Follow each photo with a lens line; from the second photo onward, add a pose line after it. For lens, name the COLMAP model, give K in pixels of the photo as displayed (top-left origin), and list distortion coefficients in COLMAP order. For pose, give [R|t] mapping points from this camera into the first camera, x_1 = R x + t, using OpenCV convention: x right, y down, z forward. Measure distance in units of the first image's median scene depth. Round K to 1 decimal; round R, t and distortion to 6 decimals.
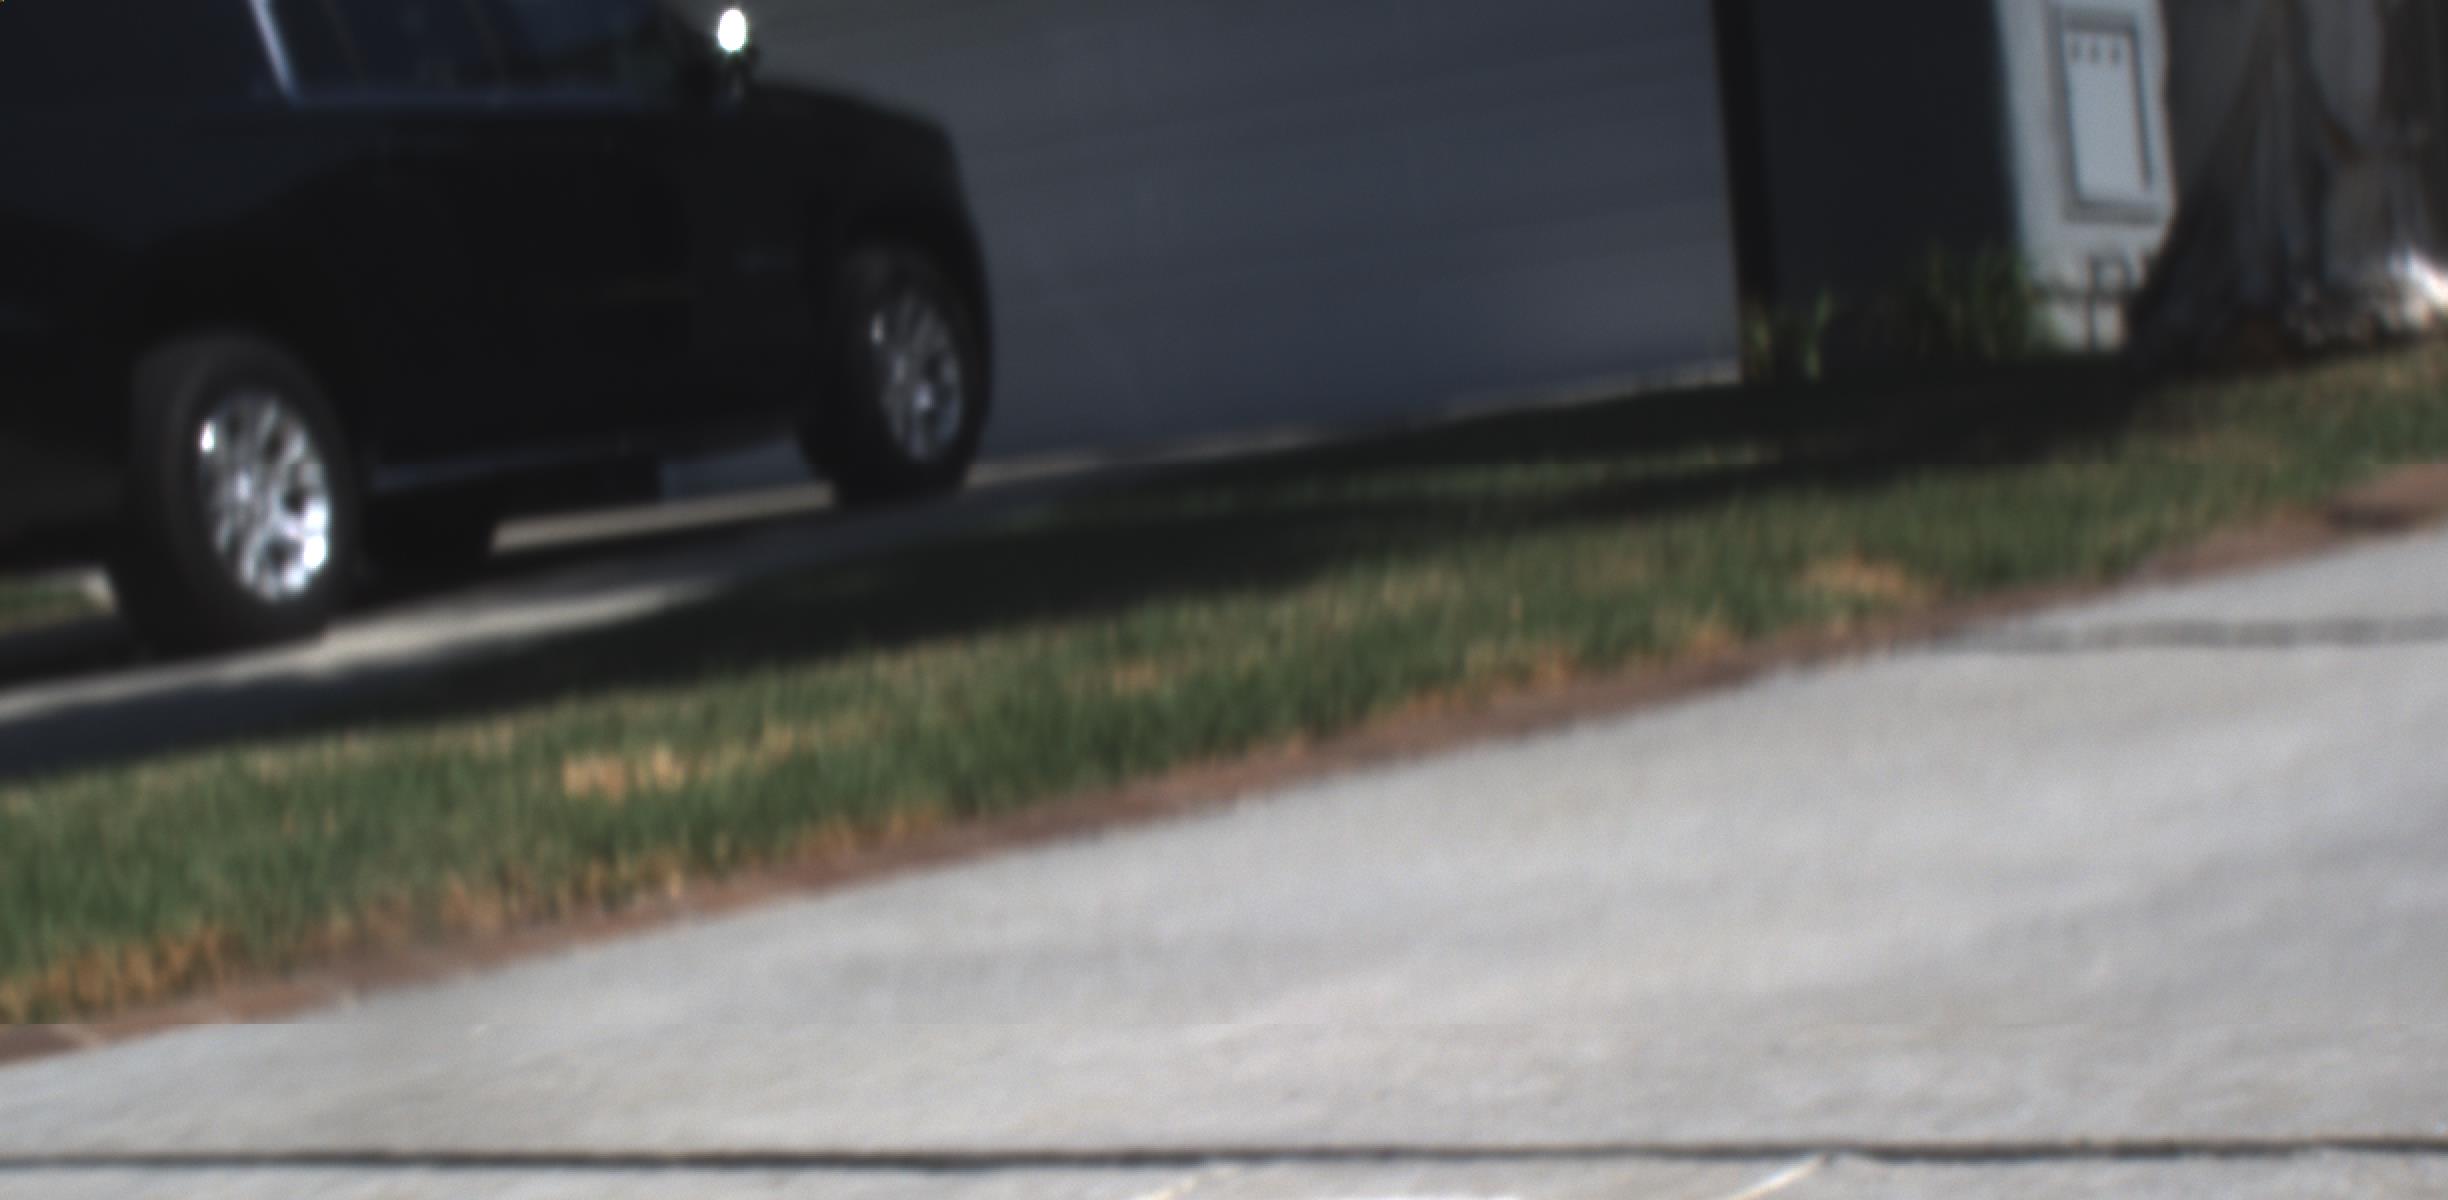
lens RADIAL K [[6263.2, 0, 1224.0], [0, 6263.2, 600.0], [0, 0, 1]] dist [0.034322, 0.166197]
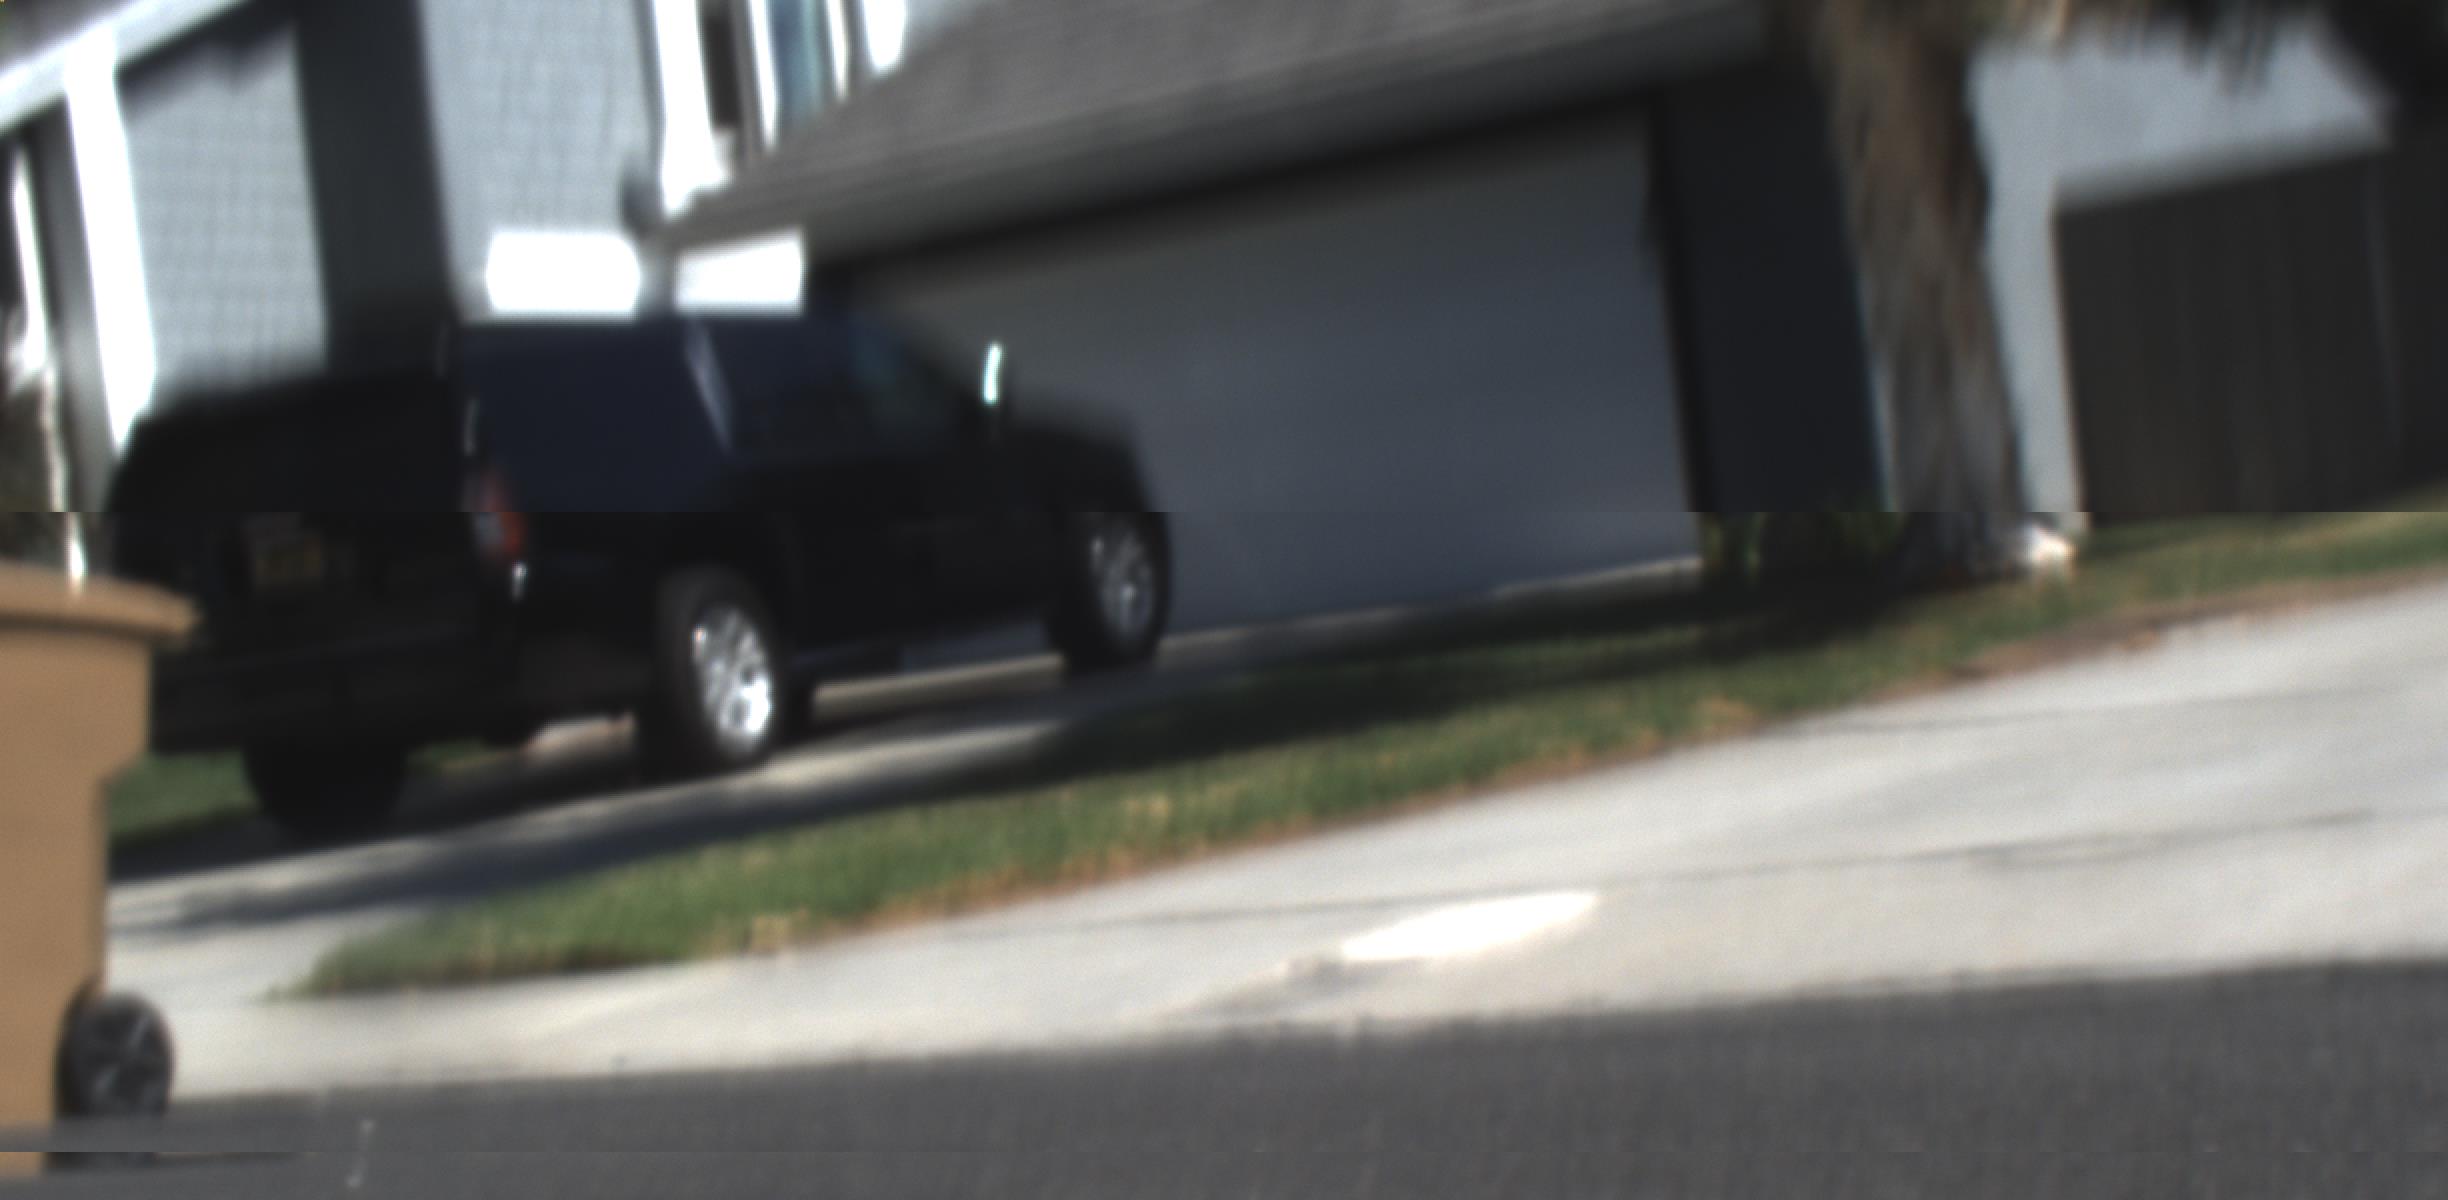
lens RADIAL K [[6263.2, 0, 1224.0], [0, 6263.2, 600.0], [0, 0, 1]] dist [0.034322, 0.166197]
pose [[0.999811, -0.019359, -0.001872, -0.049228], [0.019311, 0.999543, -0.023261, 0.005050], [0.002322, 0.023220, 0.999728, -0.898918]]
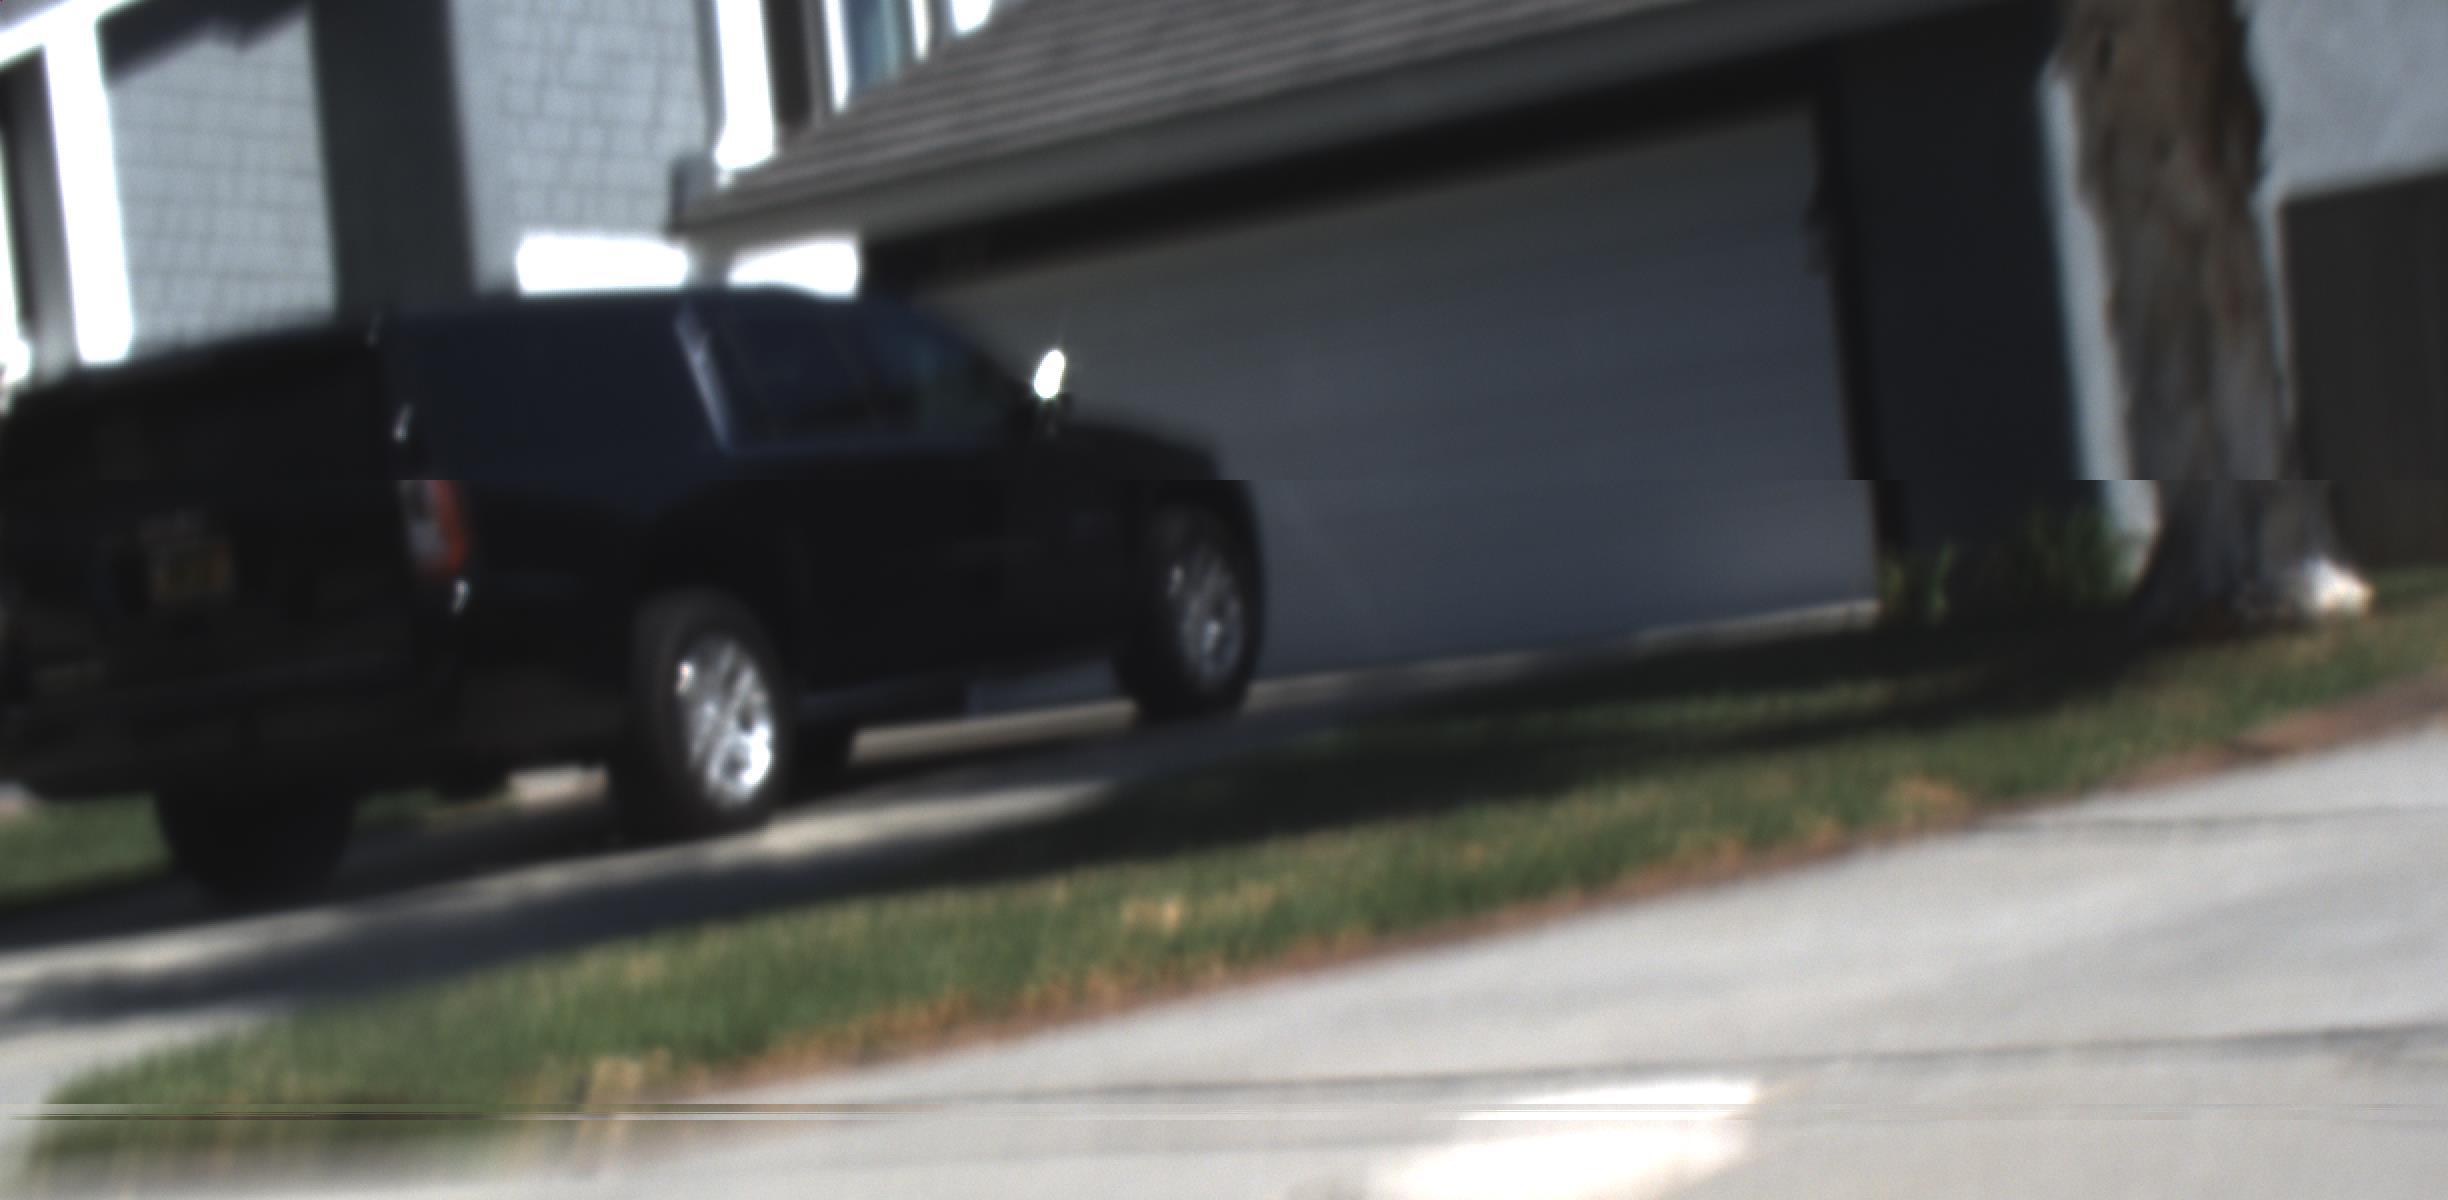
lens RADIAL K [[6263.2, 0, 1224.0], [0, 6263.2, 600.0], [0, 0, 1]] dist [0.034322, 0.166197]
pose [[0.999641, -0.001520, -0.026734, -0.026757], [0.000713, 0.999545, -0.030153, -0.003418], [0.026767, 0.030123, 0.999188, -0.482147]]
